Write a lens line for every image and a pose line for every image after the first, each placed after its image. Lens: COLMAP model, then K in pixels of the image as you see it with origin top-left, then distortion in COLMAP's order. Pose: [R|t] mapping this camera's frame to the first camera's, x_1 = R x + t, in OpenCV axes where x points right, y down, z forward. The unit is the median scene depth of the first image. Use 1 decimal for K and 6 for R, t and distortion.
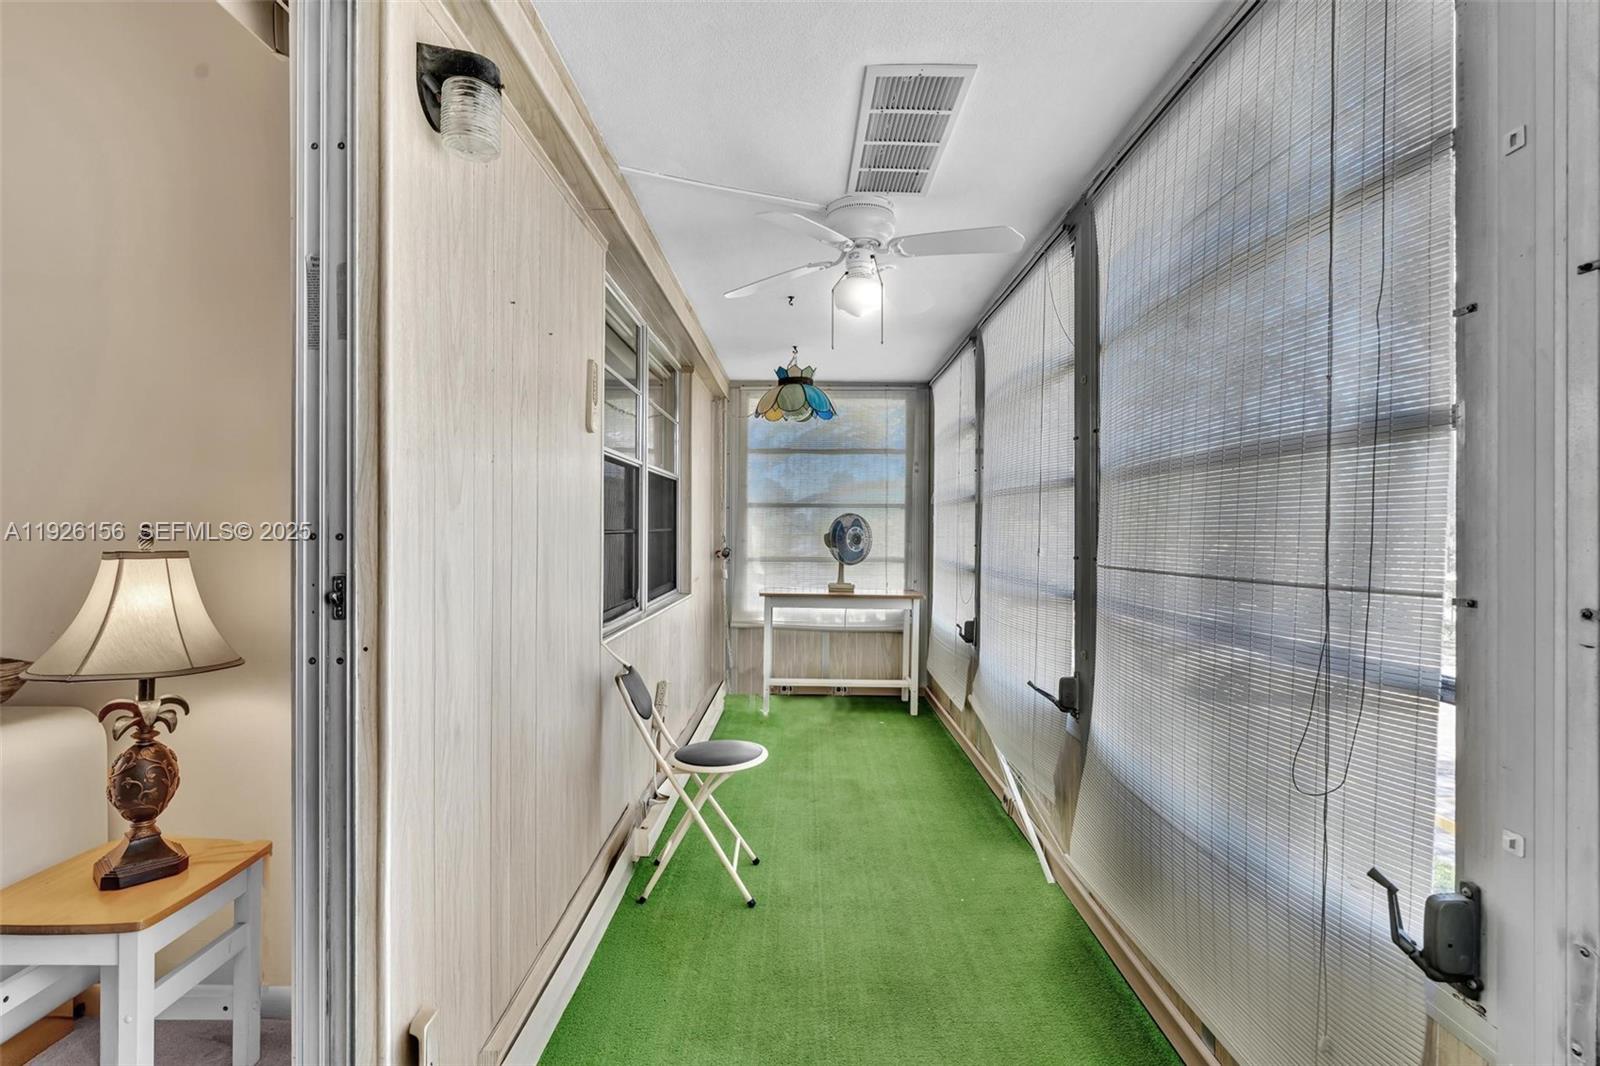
lens RADIAL K [[742.7, 0, 802.5], [0, 742.7, 527.3], [0, 0, 1]] dist [-0.002320, 0.000825]
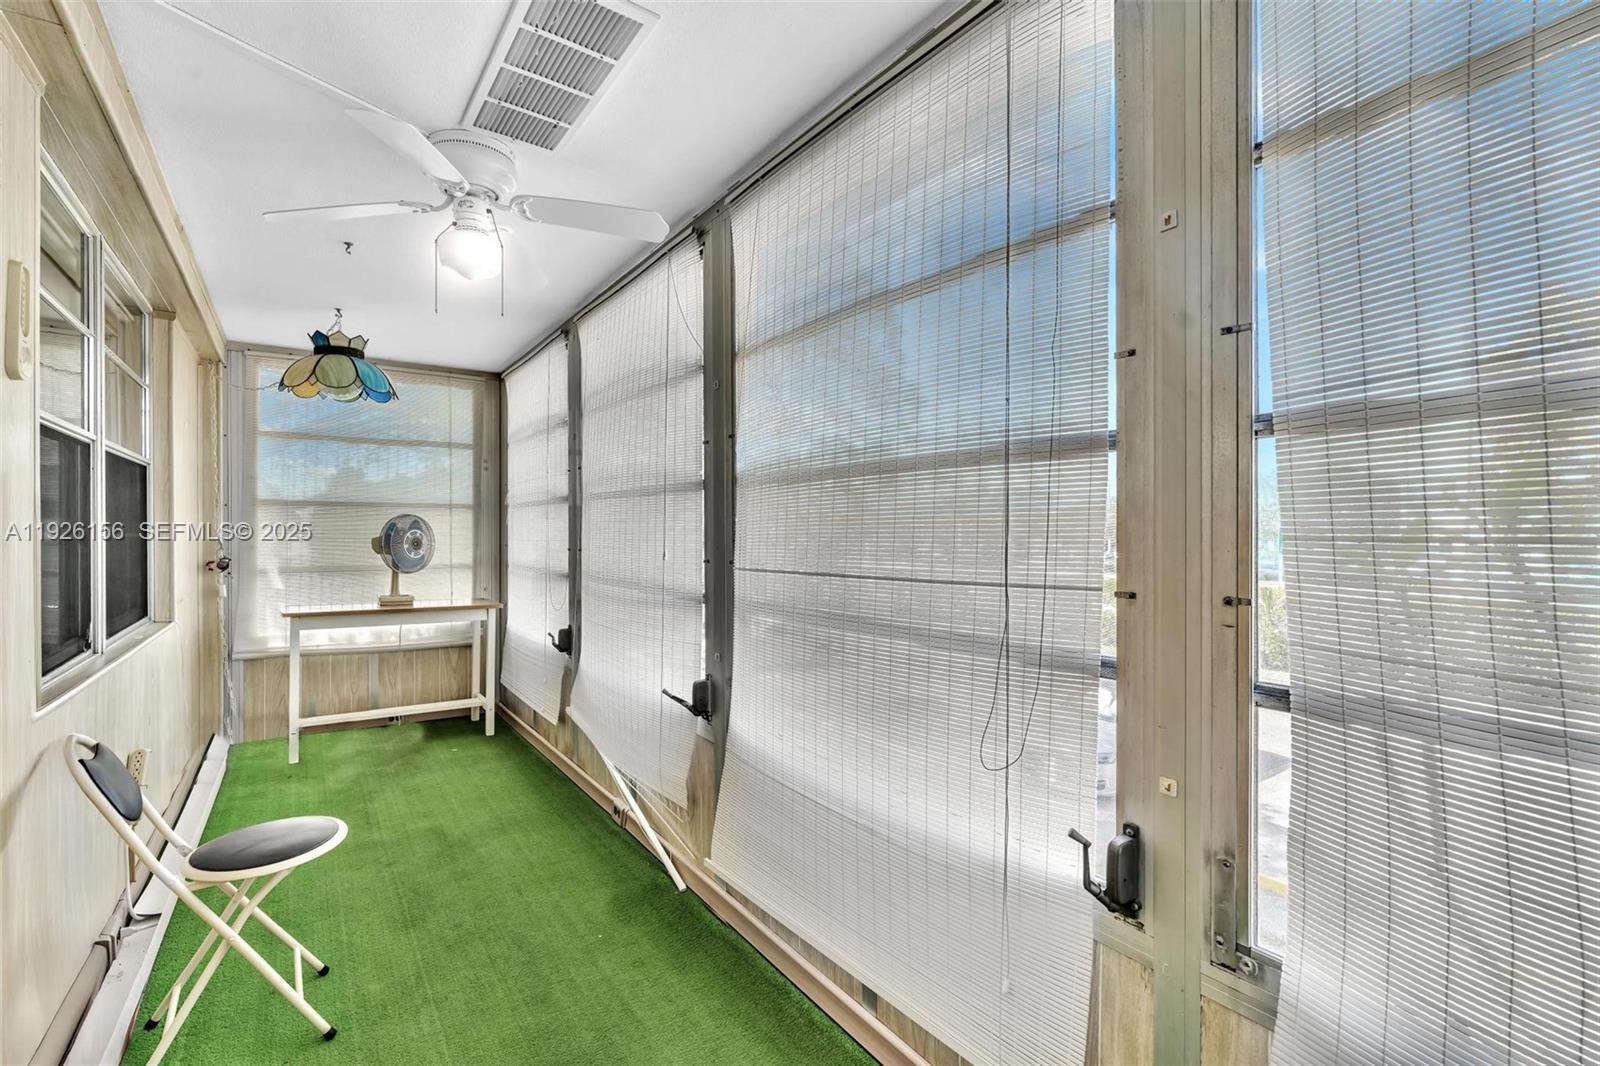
lens RADIAL K [[714.3, 0, 802.3], [0, 714.3, 533.8], [0, 0, 1]] dist [-0.007833, 0.000792]
pose [[0.819957, -0.005199, 0.572401, -0.062188], [0.001444, 0.999974, 0.007015, -0.002172], [-0.572423, -0.004925, 0.819944, 0.102856]]
